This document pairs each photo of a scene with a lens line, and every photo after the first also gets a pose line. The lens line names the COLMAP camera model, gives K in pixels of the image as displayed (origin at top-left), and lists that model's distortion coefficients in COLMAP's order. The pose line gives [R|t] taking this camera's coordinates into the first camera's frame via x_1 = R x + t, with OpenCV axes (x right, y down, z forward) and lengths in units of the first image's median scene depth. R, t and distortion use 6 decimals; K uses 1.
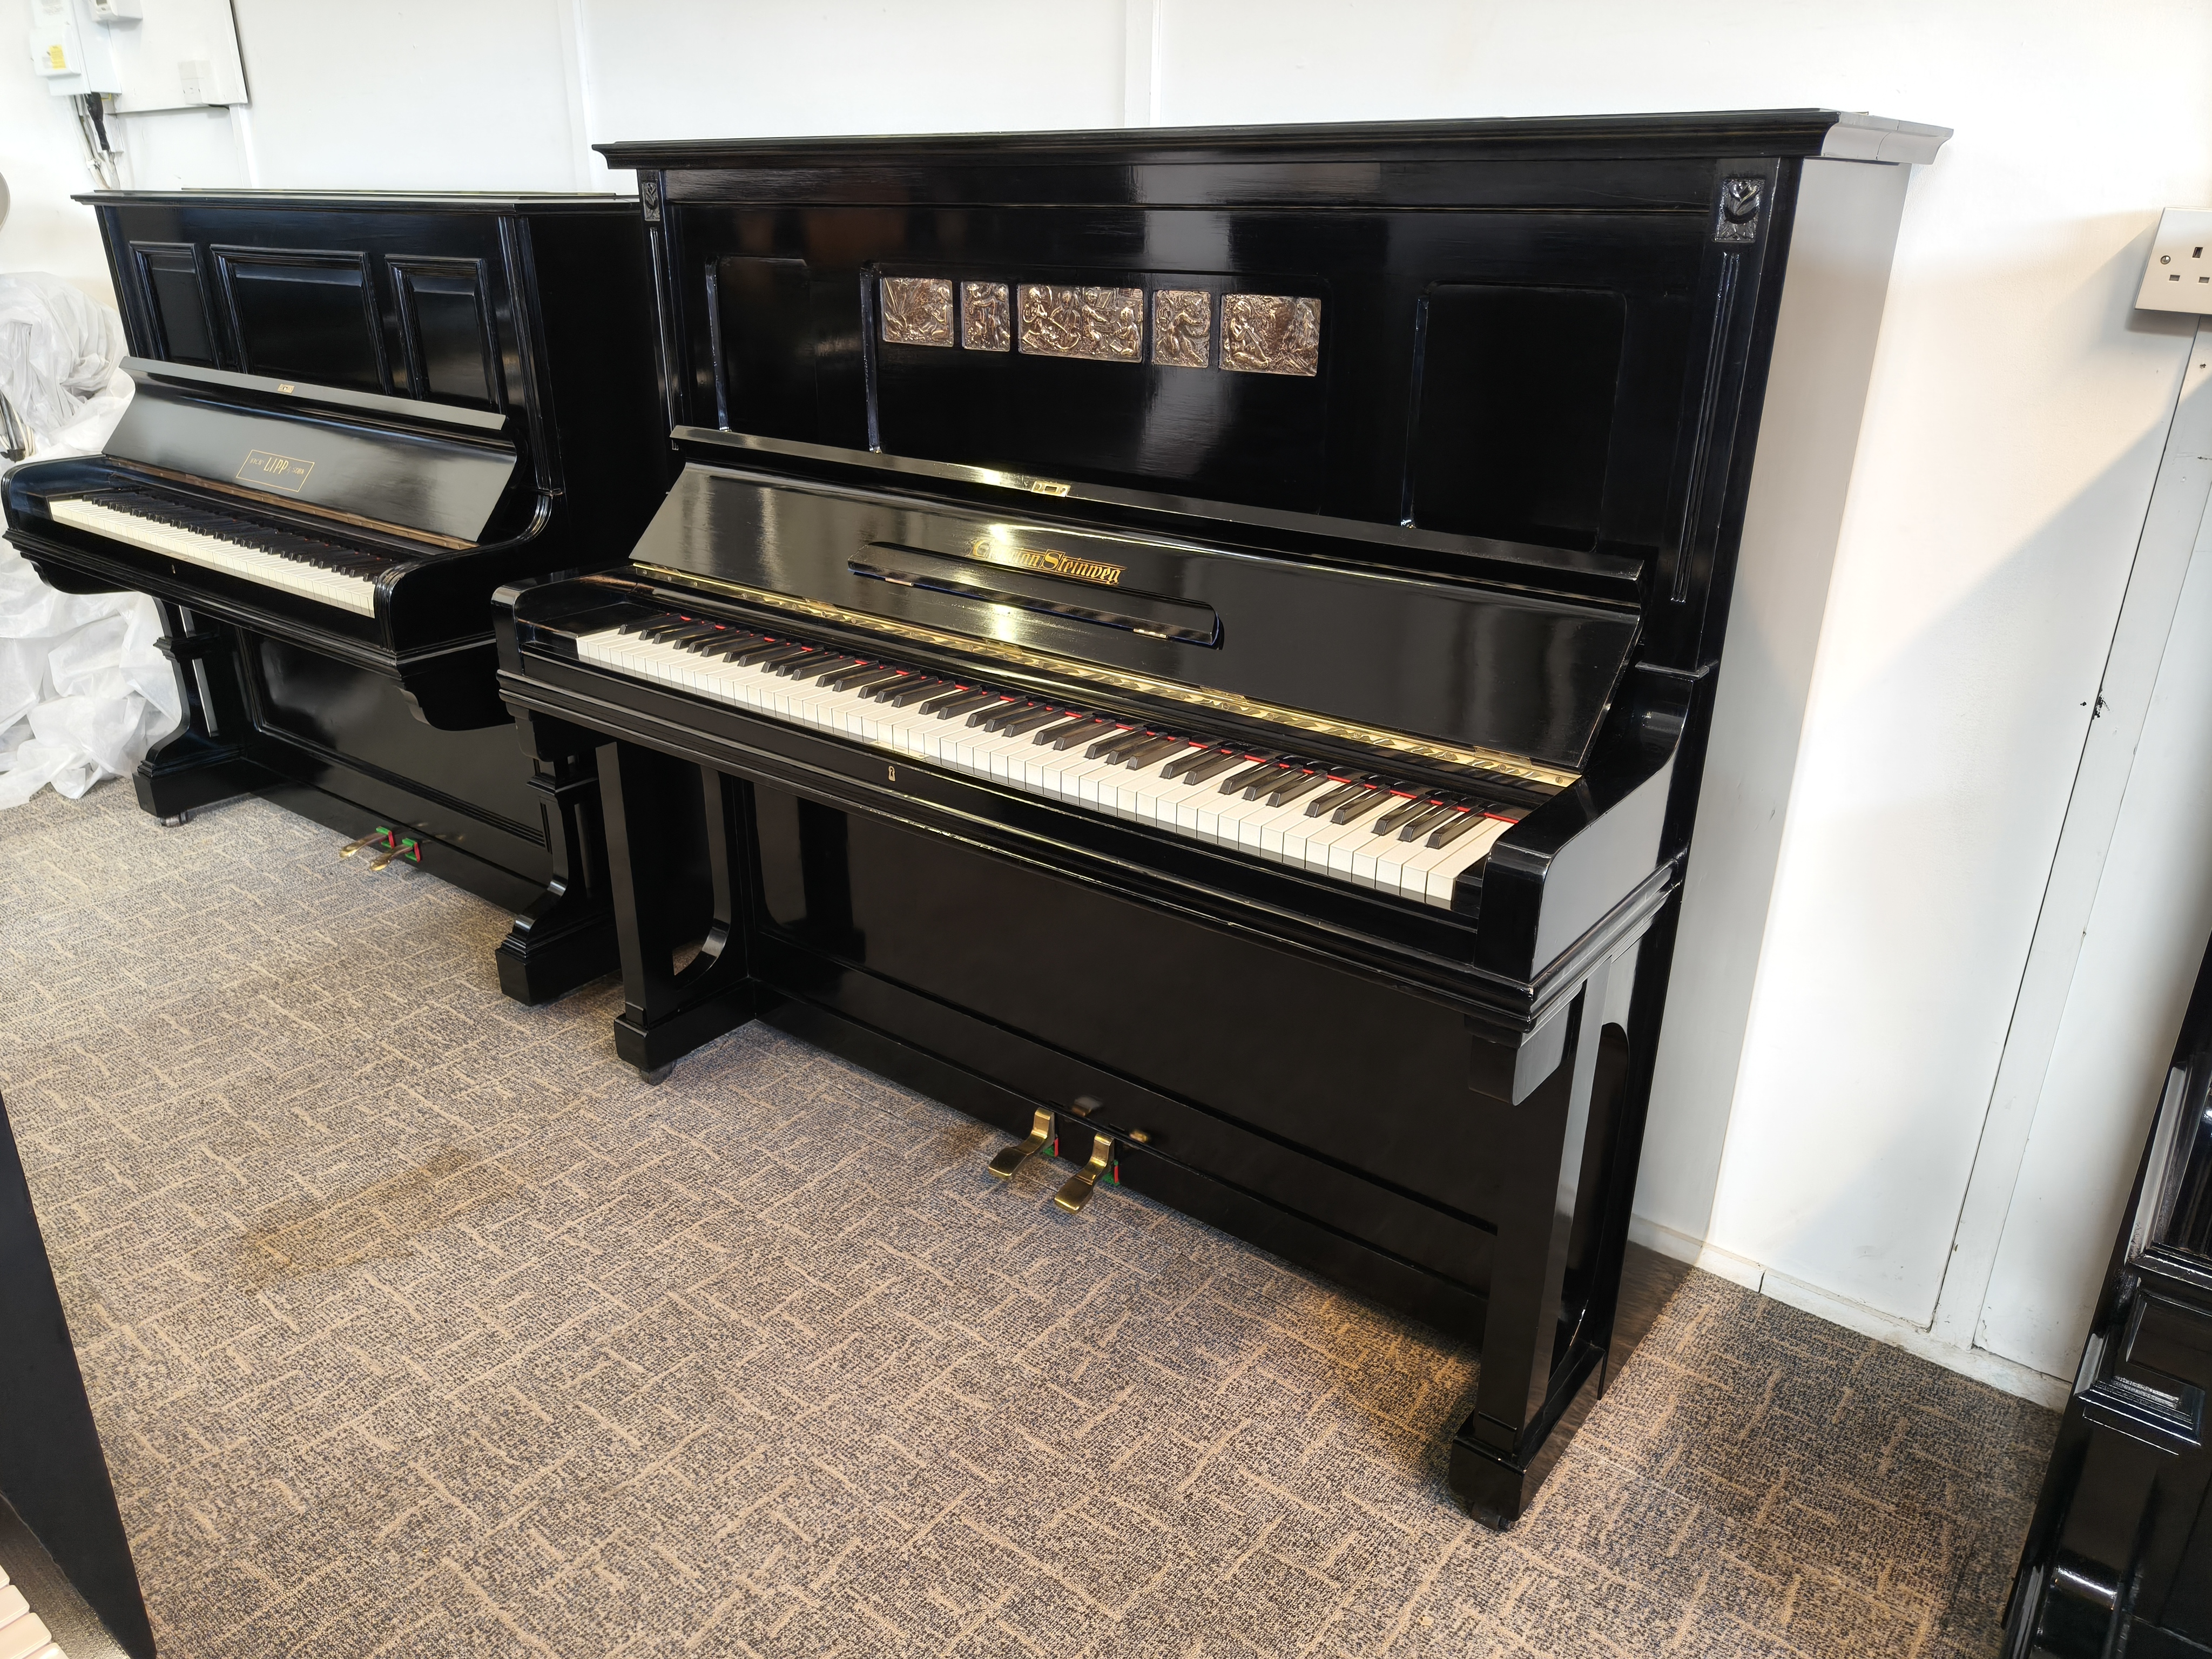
lens RADIAL K [[1567.2, 0, 1095.6], [0, 1567.2, 843.4], [0, 0, 1]] dist [0.003878, 0.001537]
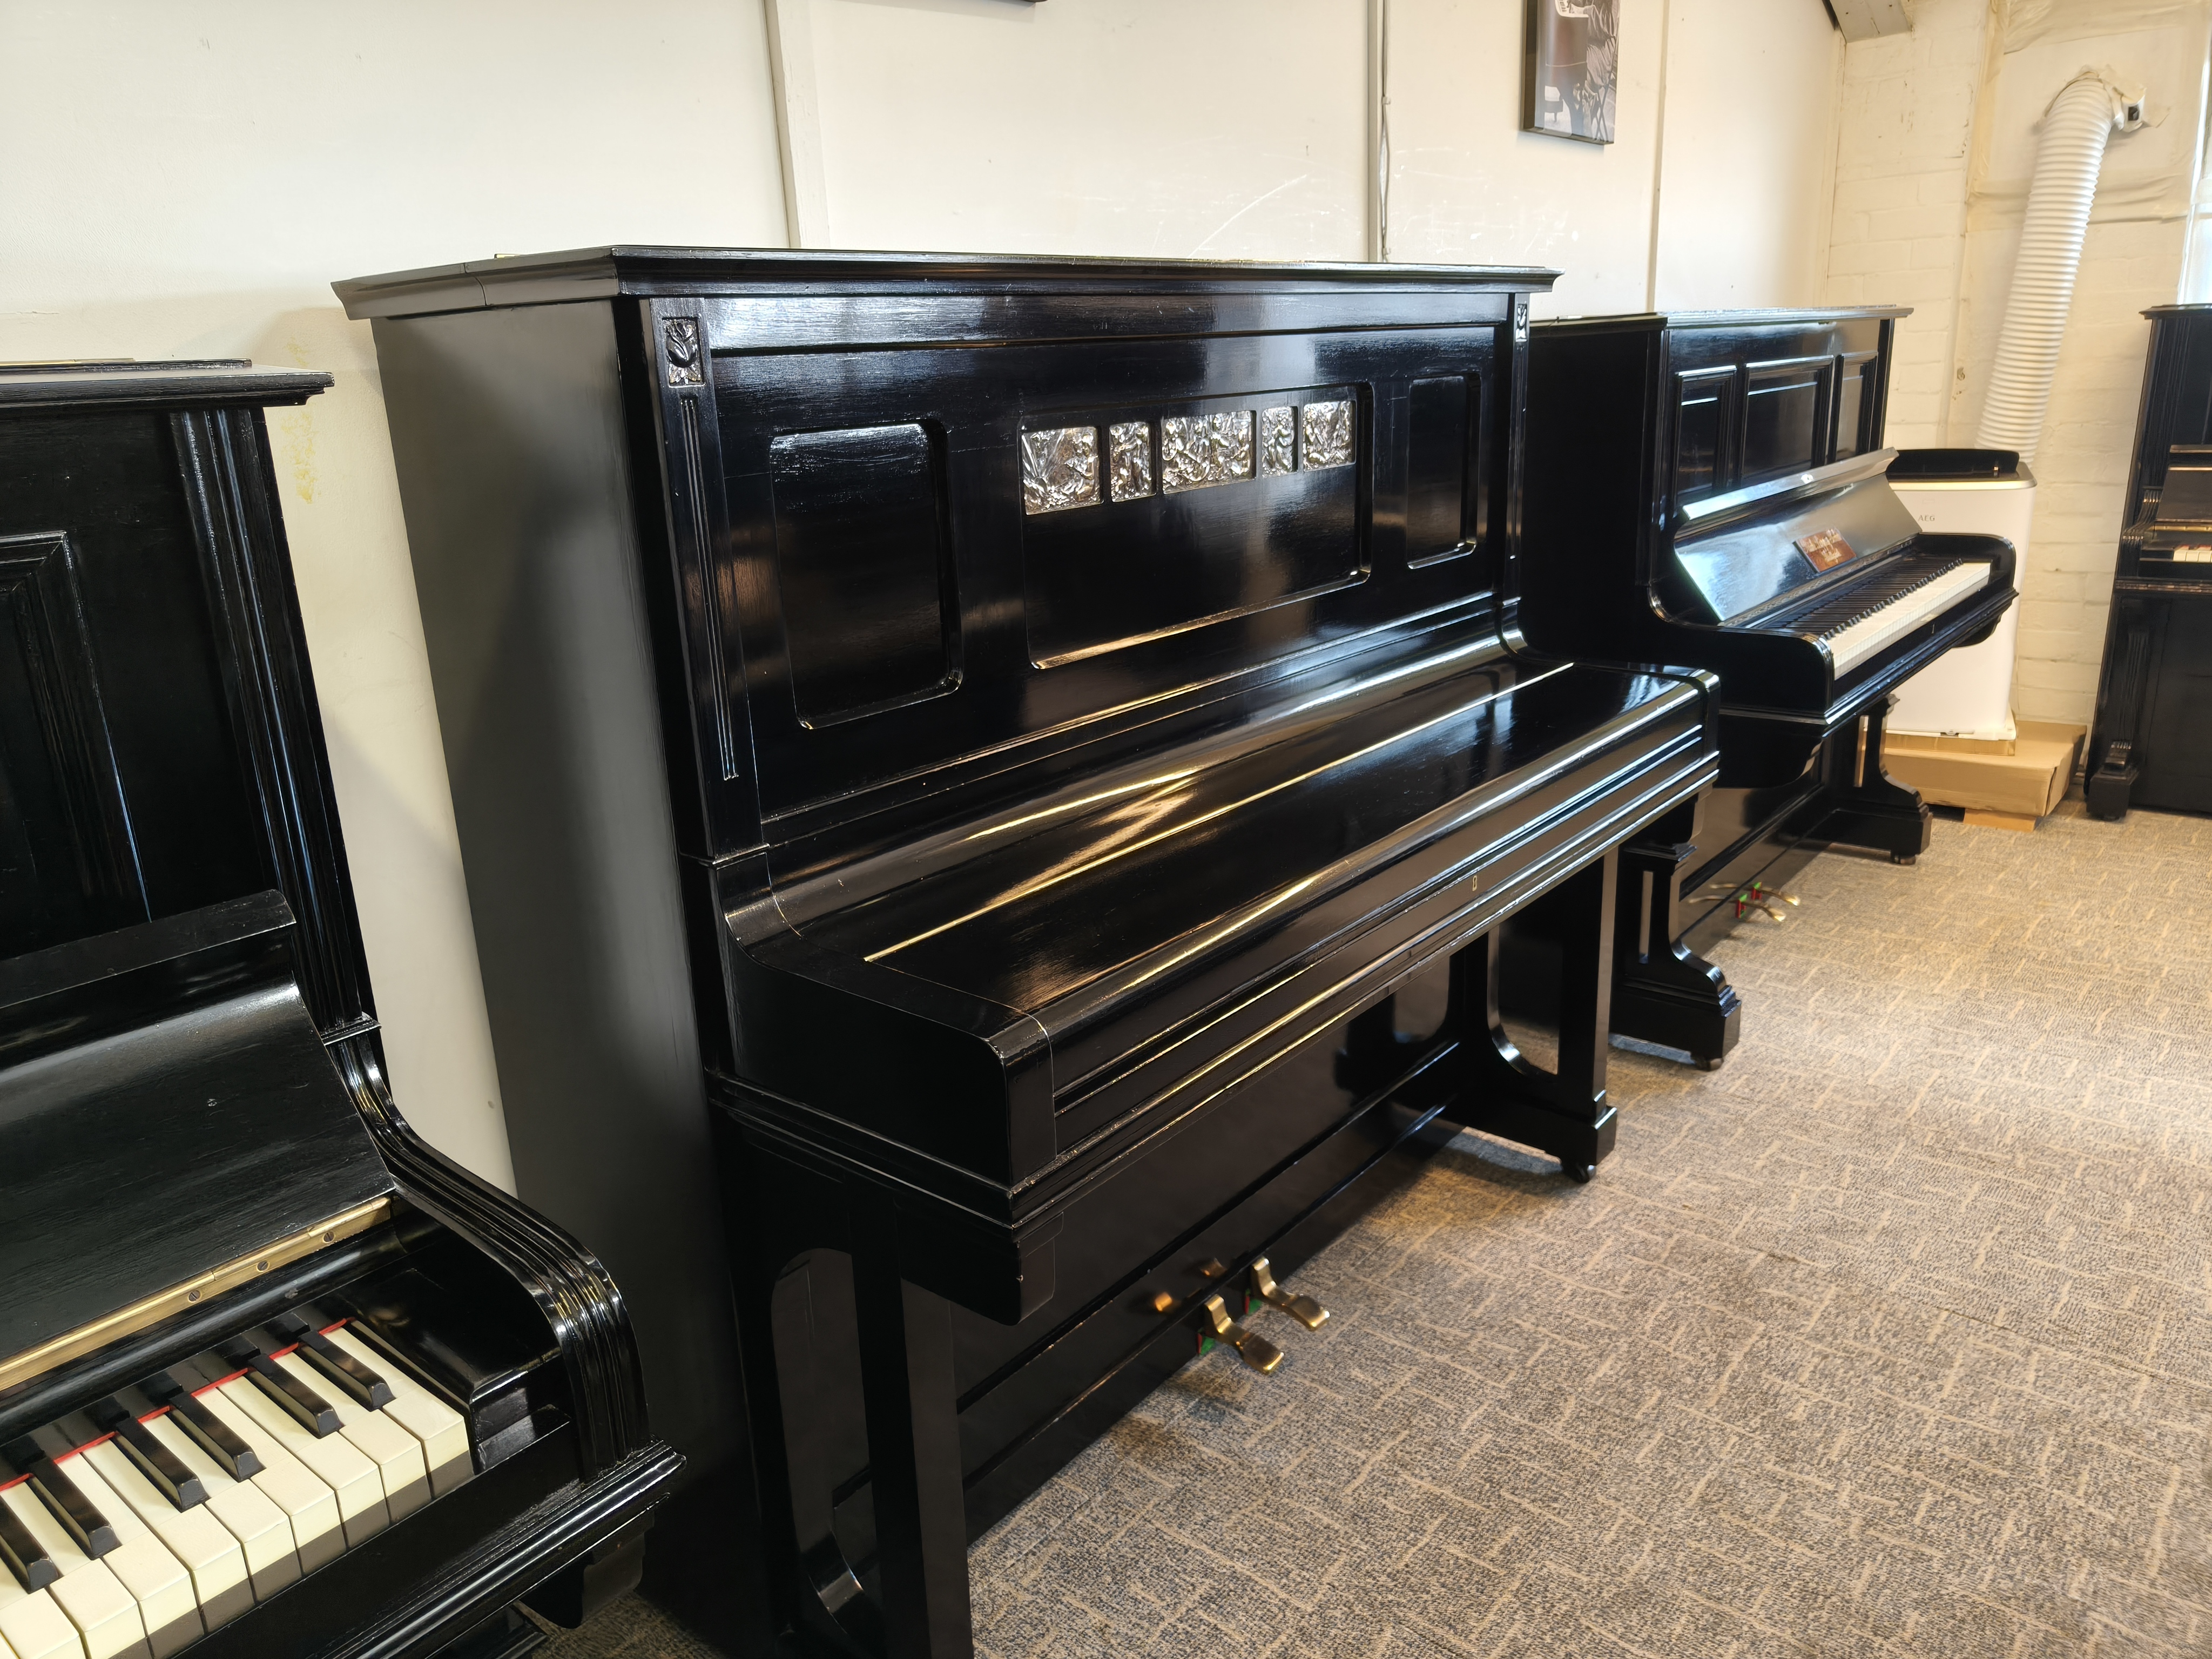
lens RADIAL K [[1567.2, 0, 1103.7], [0, 1567.2, 828.6], [0, 0, 1]] dist [0.003878, 0.001537]
pose [[0.023262, -0.298740, 0.954051, -0.946288], [0.421094, 0.868452, 0.261670, -0.382206], [-0.906719, 0.395658, 0.146000, 0.938705]]
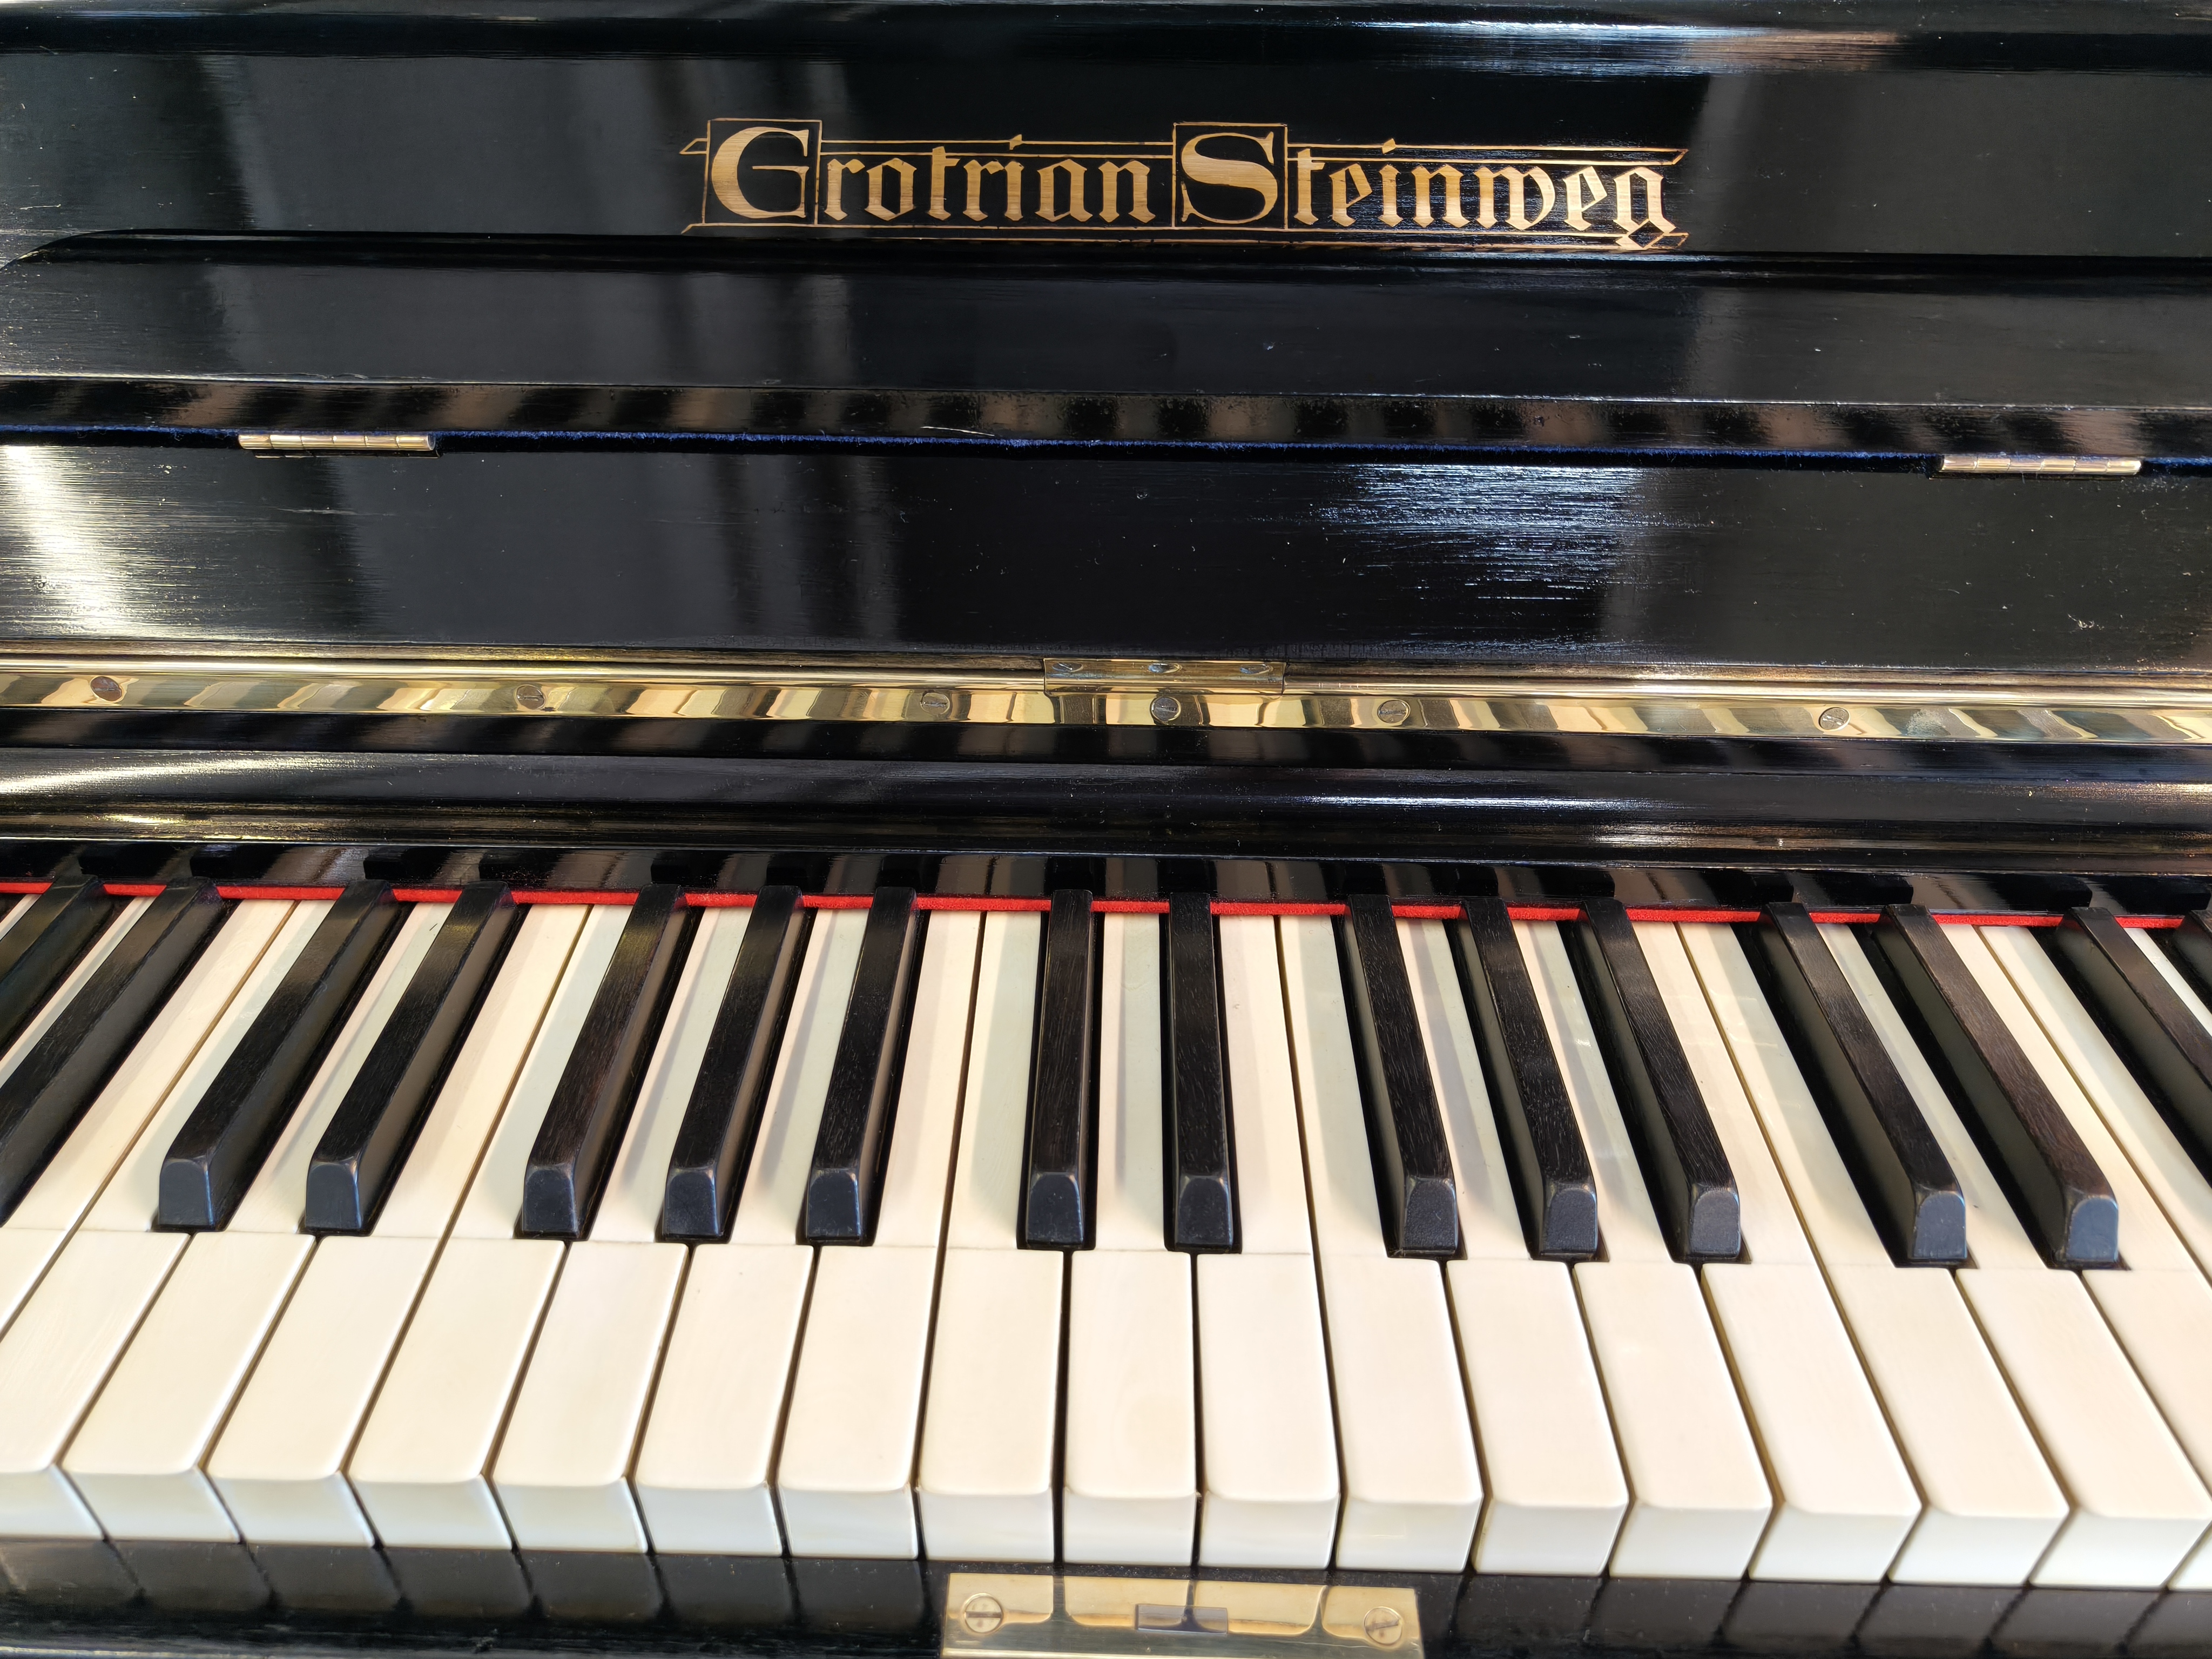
lens RADIAL K [[1567.2, 0, 1104.4], [0, 1567.2, 829.5], [0, 0, 1]] dist [0.003878, 0.001537]
pose [[0.807192, -0.357098, 0.470023, -0.156298], [0.227433, 0.922928, 0.310610, -0.161478], [-0.544716, -0.143823, 0.826196, 0.791269]]
